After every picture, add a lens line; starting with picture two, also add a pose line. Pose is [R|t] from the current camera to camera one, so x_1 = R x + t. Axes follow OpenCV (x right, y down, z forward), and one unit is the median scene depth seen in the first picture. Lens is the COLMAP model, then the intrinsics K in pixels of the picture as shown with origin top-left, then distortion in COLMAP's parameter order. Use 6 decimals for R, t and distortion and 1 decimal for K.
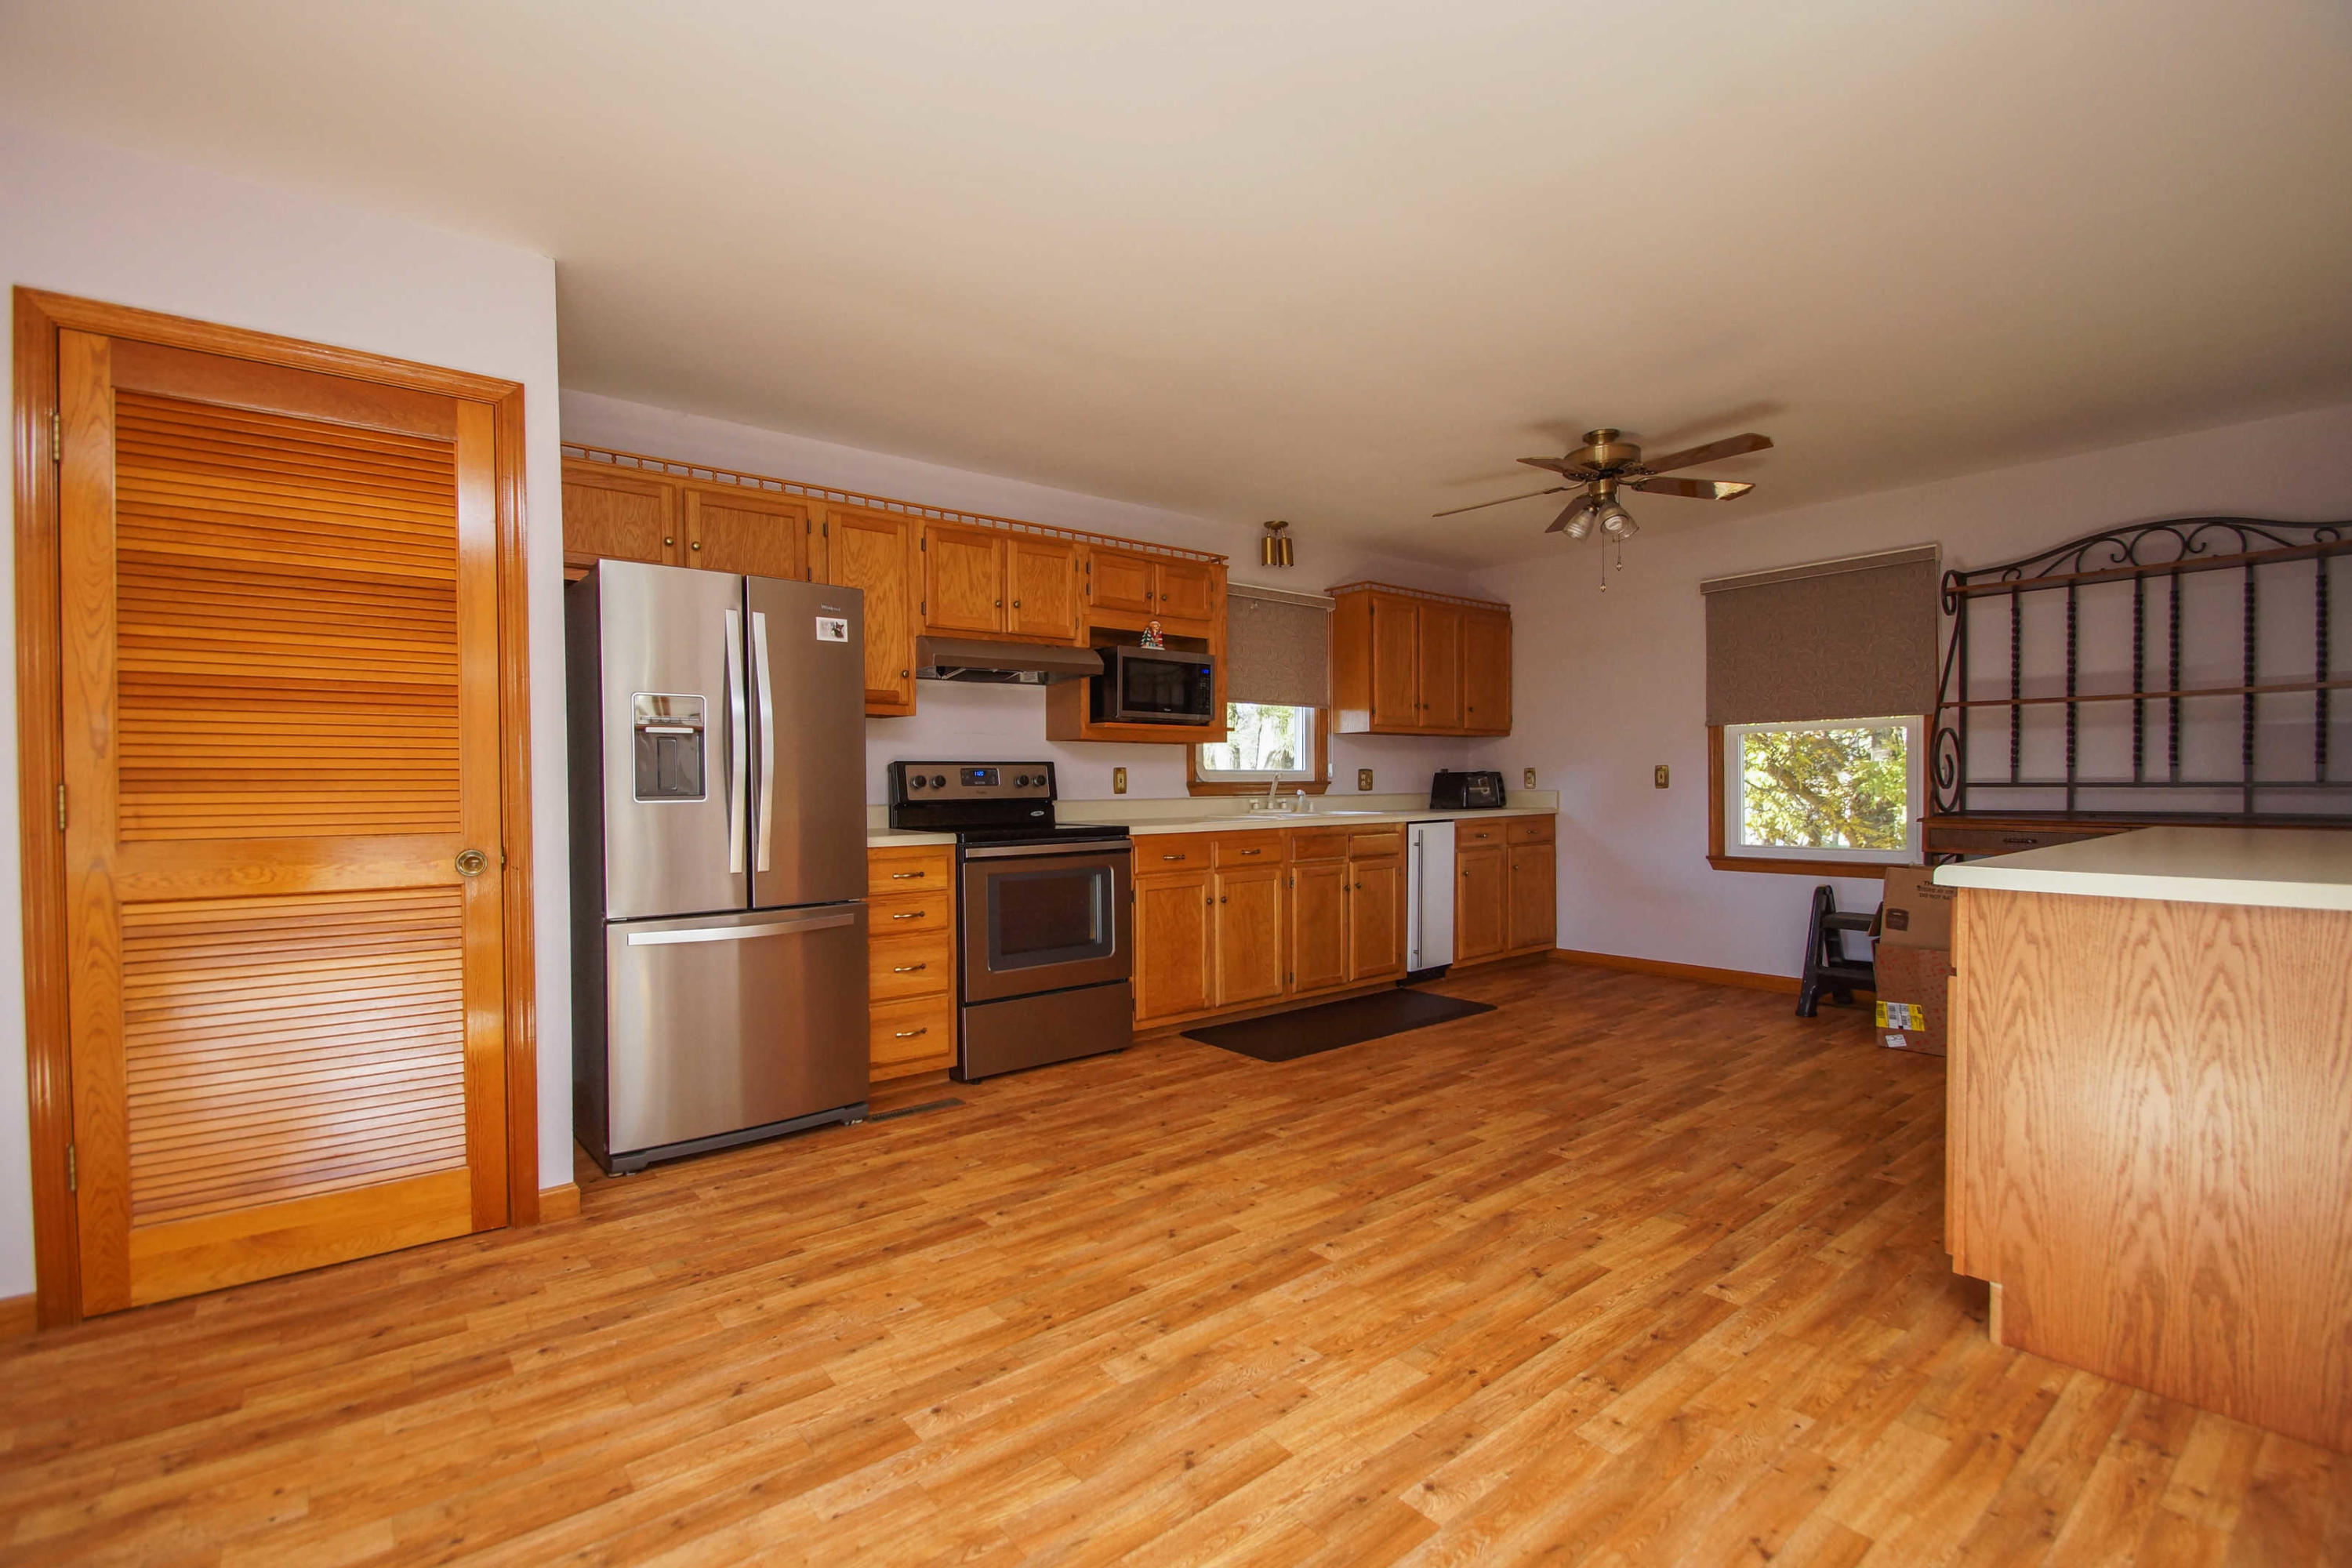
lens RADIAL K [[1060.3, 0, 1189.3], [0, 1060.3, 790.6], [0, 0, 1]] dist [0.009915, -0.014435]
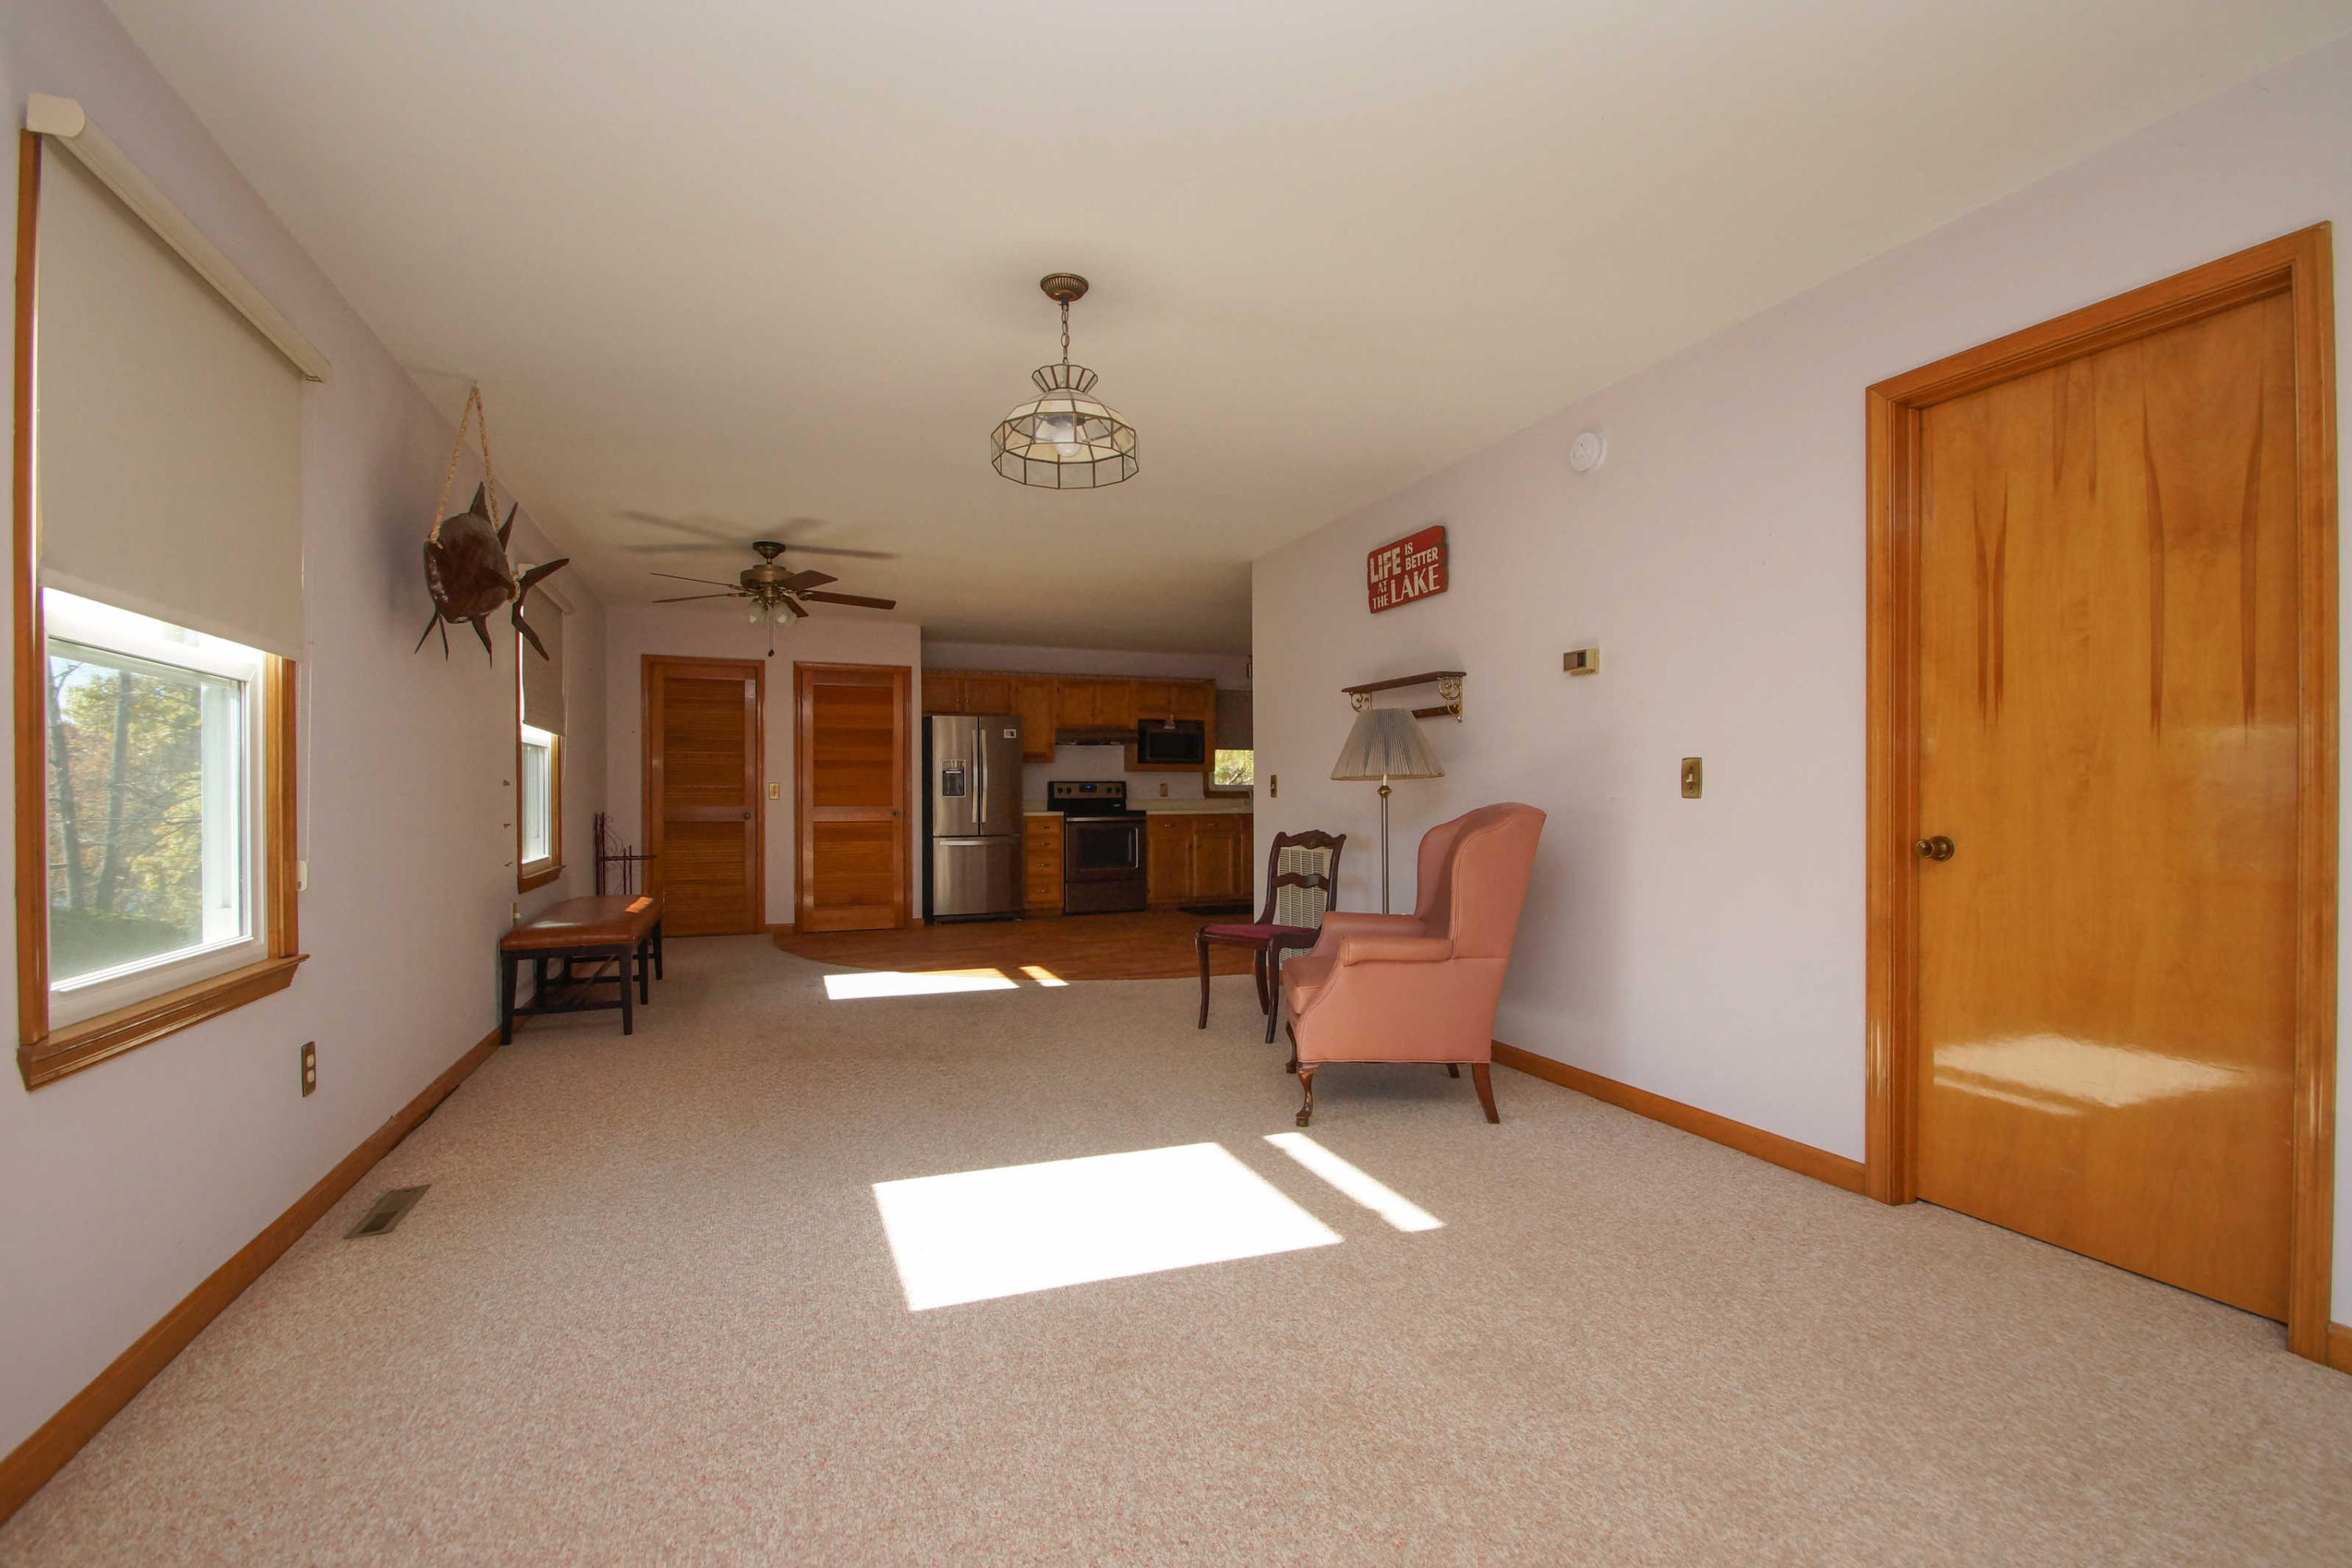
lens RADIAL K [[1060.3, 0, 1166.7], [0, 1060.3, 790.0], [0, 0, 1]] dist [0.009915, -0.014435]
pose [[0.950493, 0.005573, -0.310696, 0.714141], [-0.007485, 0.999960, -0.004960, 0.001165], [0.310656, 0.007040, 0.950496, -1.165500]]
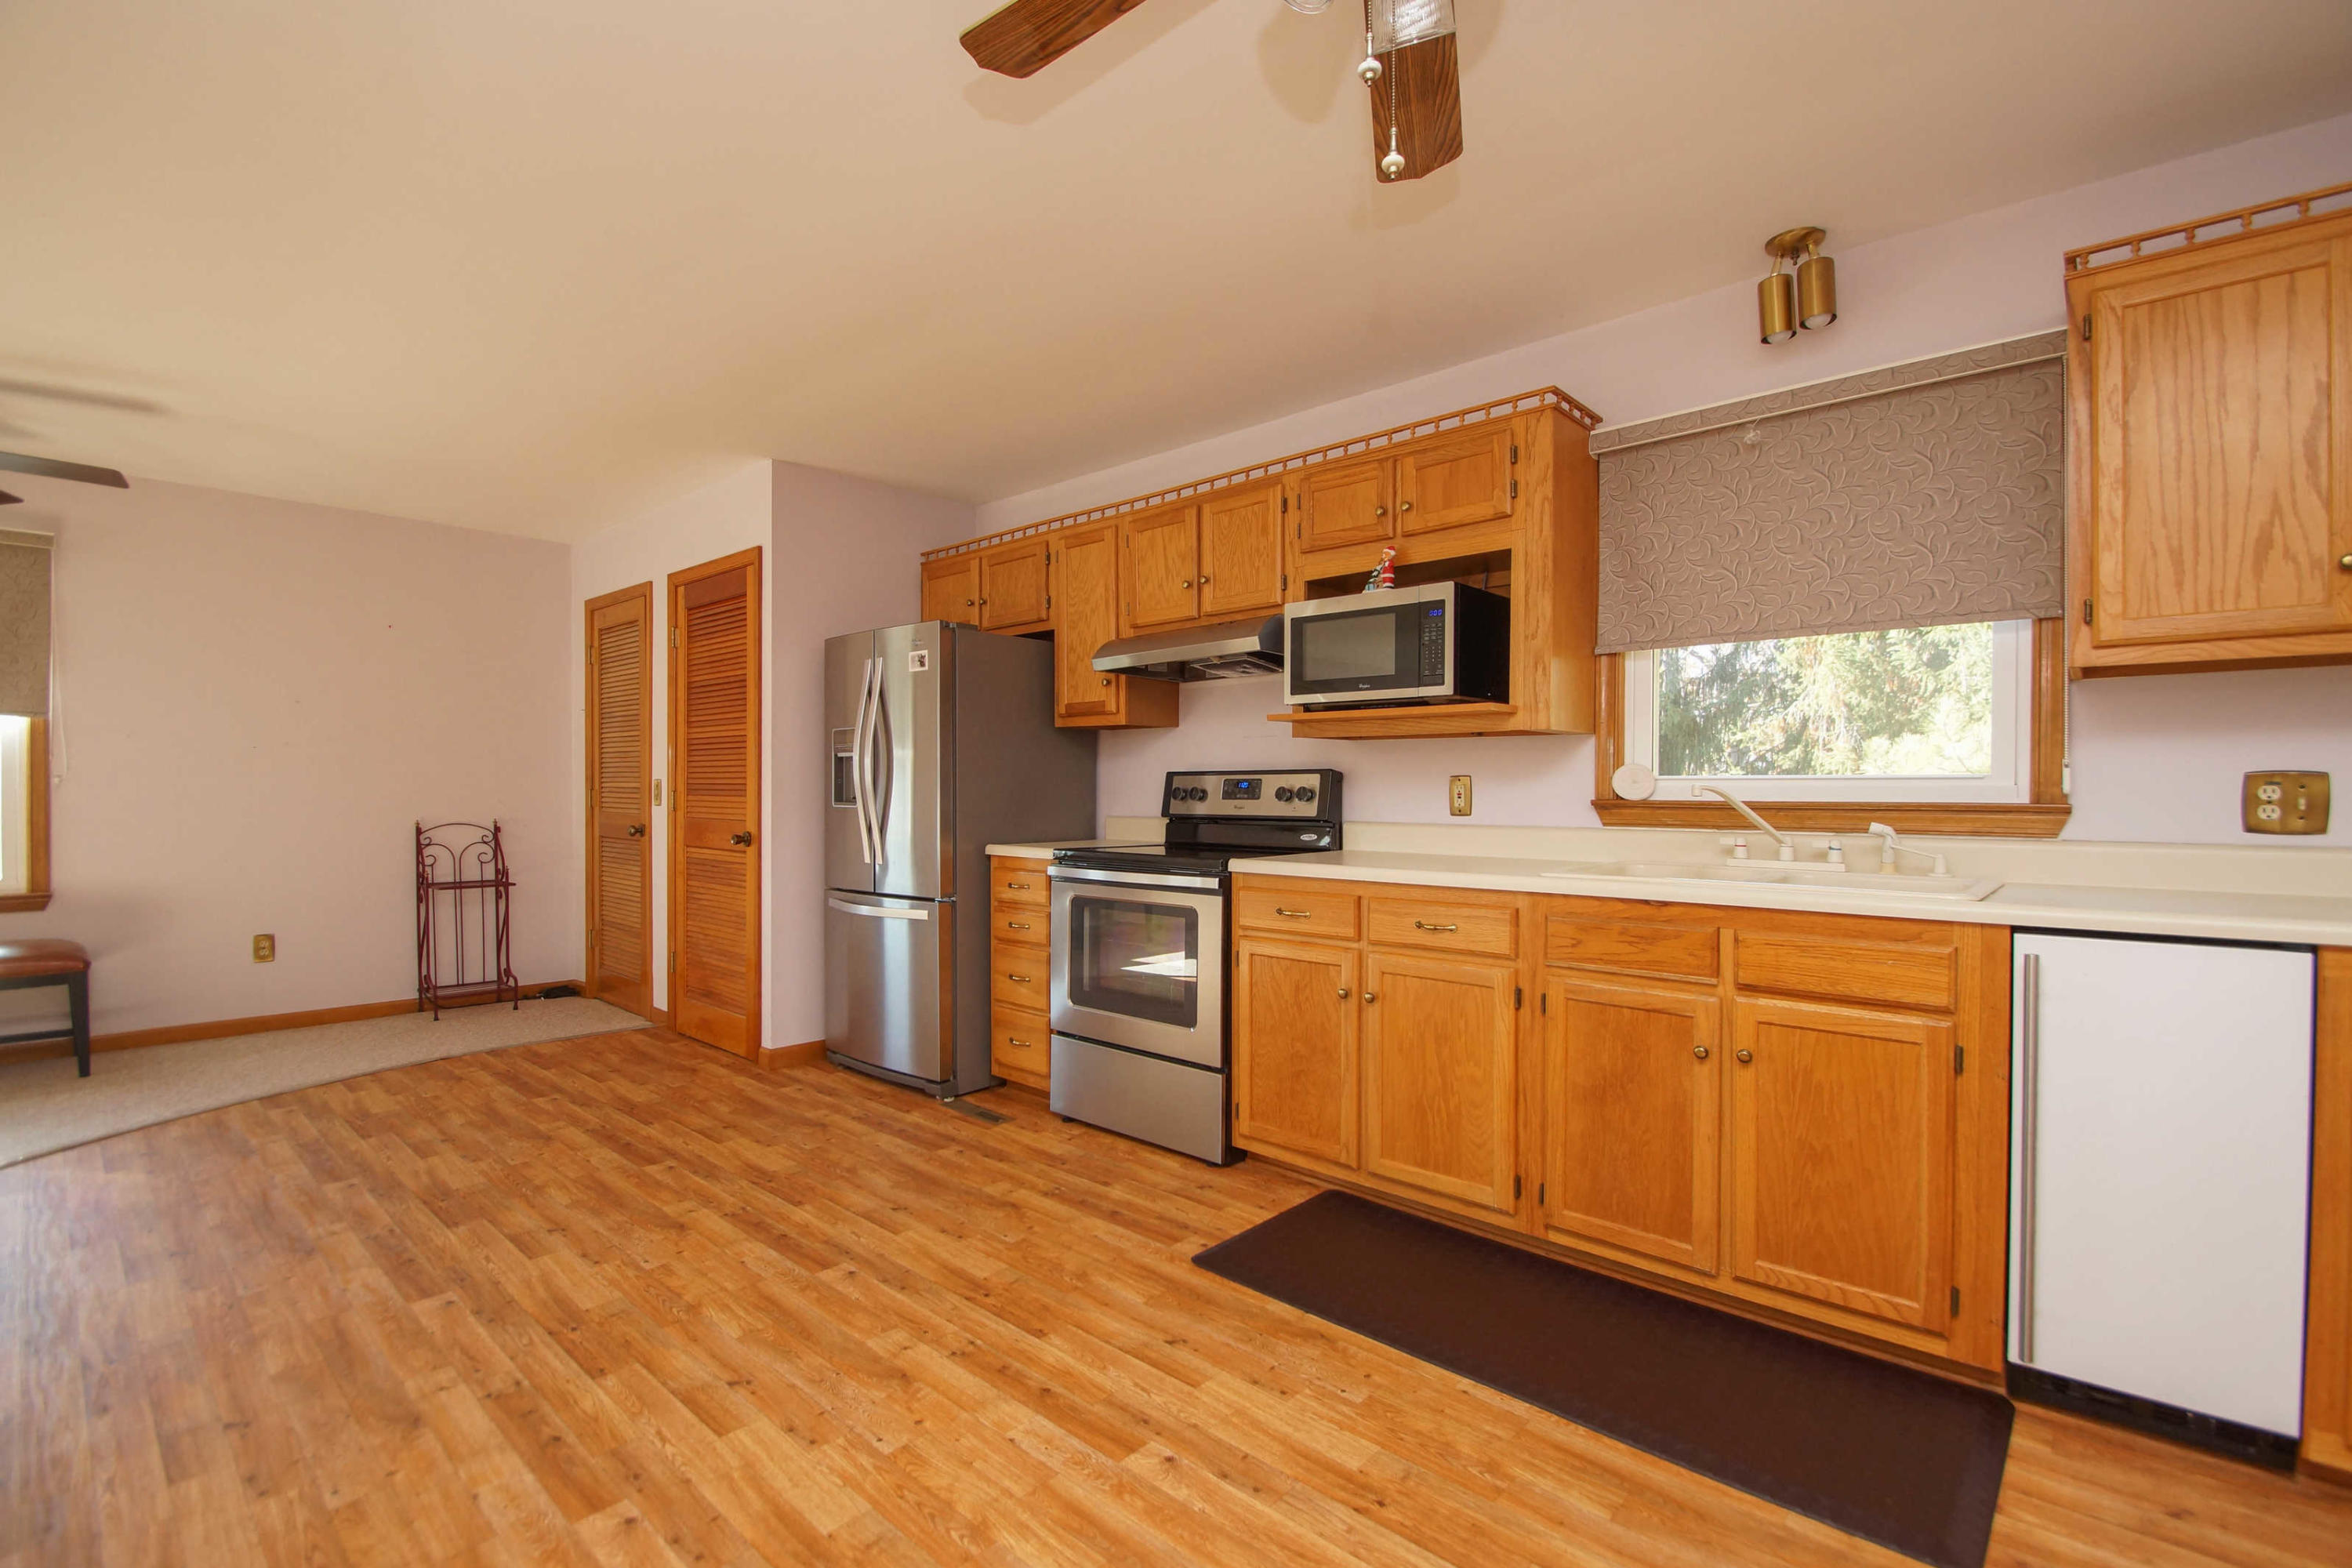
lens RADIAL K [[1060.3, 0, 1167.2], [0, 1060.3, 793.6], [0, 0, 1]] dist [0.009915, -0.014435]
pose [[0.128971, 0.014521, -0.991542, 0.690561], [-0.009385, 0.999866, 0.013422, -0.021693], [0.991604, 0.007574, 0.129090, 0.918518]]
